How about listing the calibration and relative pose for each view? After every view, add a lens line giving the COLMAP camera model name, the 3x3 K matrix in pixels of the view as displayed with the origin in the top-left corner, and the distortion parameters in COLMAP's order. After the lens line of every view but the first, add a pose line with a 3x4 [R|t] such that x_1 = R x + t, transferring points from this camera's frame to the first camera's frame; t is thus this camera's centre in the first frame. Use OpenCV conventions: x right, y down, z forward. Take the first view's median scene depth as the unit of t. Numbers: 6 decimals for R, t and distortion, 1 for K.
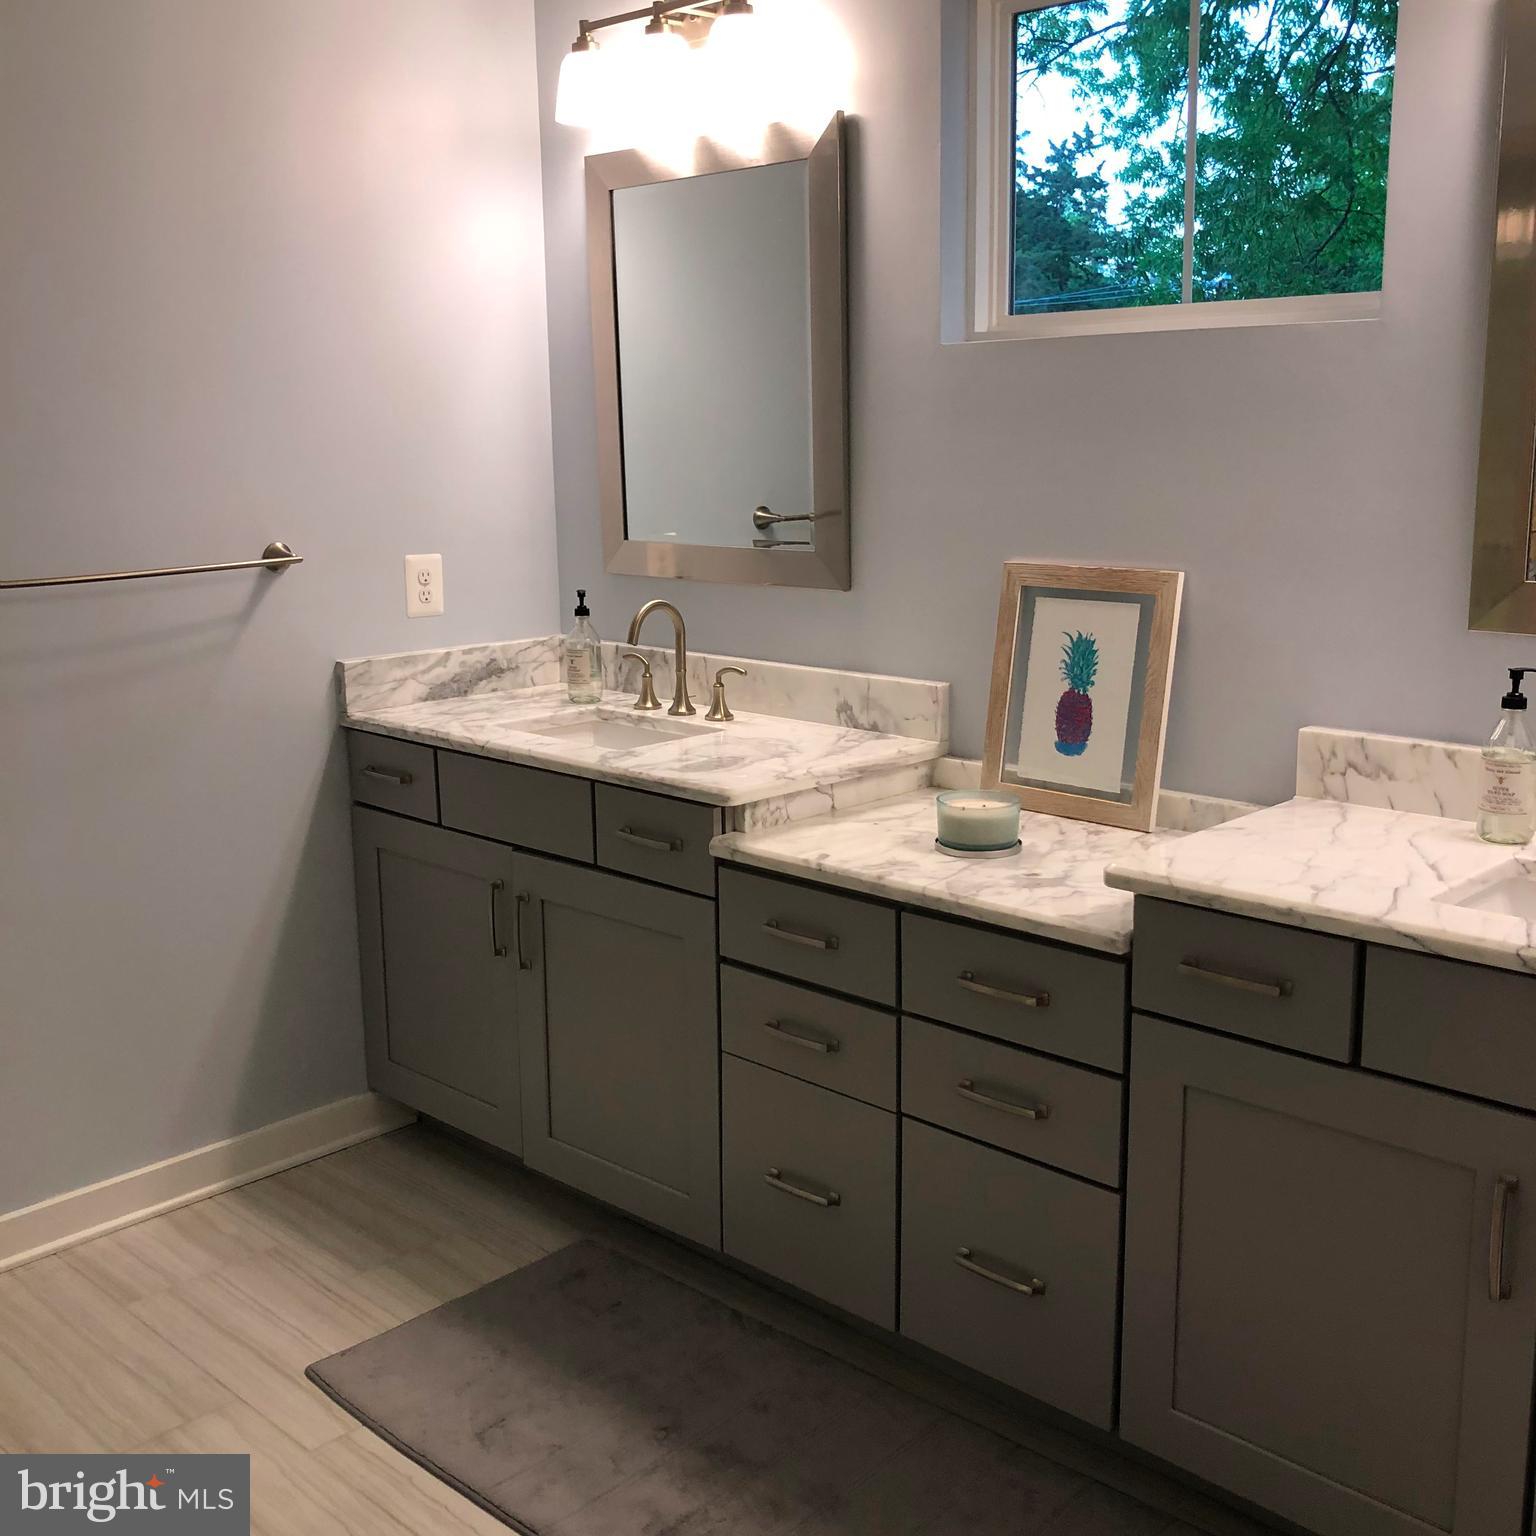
lens RADIAL K [[1711.7, 0, 760.0], [0, 1711.7, 767.6], [0, 0, 1]] dist [0.113585, 0.000000]
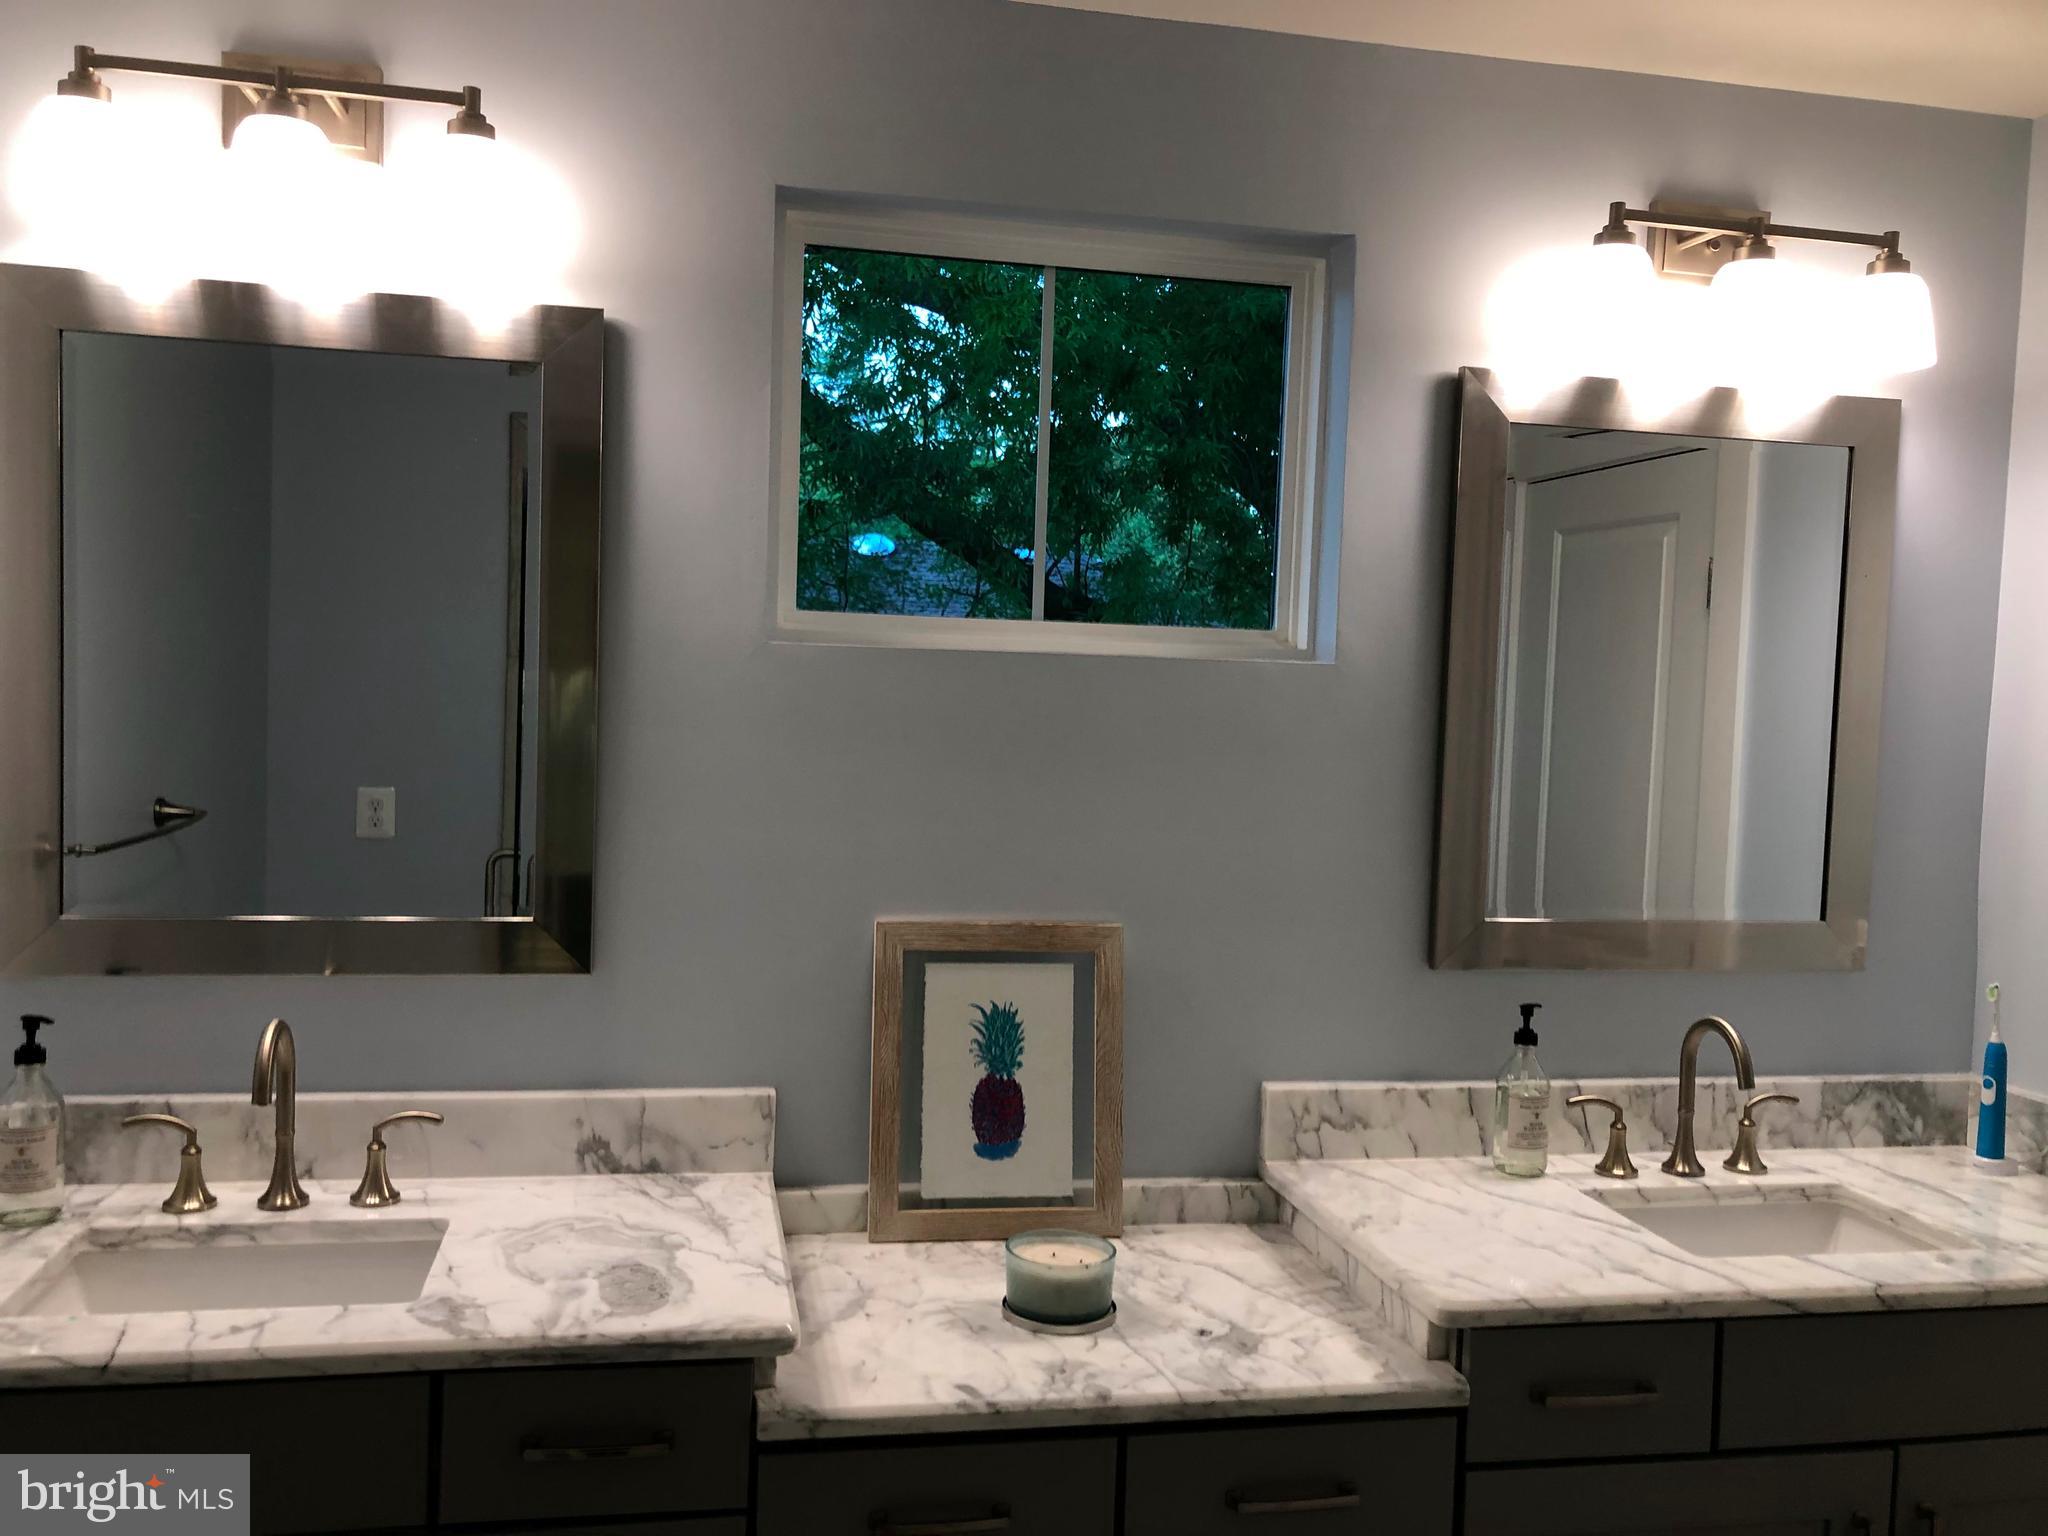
lens RADIAL K [[1721.1, 0, 1022.9], [0, 1721.1, 776.0], [0, 0, 1]] dist [0.031705, -0.033114]
pose [[0.558553, -0.011859, 0.829384, -0.475361], [0.119776, 0.990571, -0.066499, -0.129495], [-0.820775, 0.136484, 0.554707, 0.530963]]
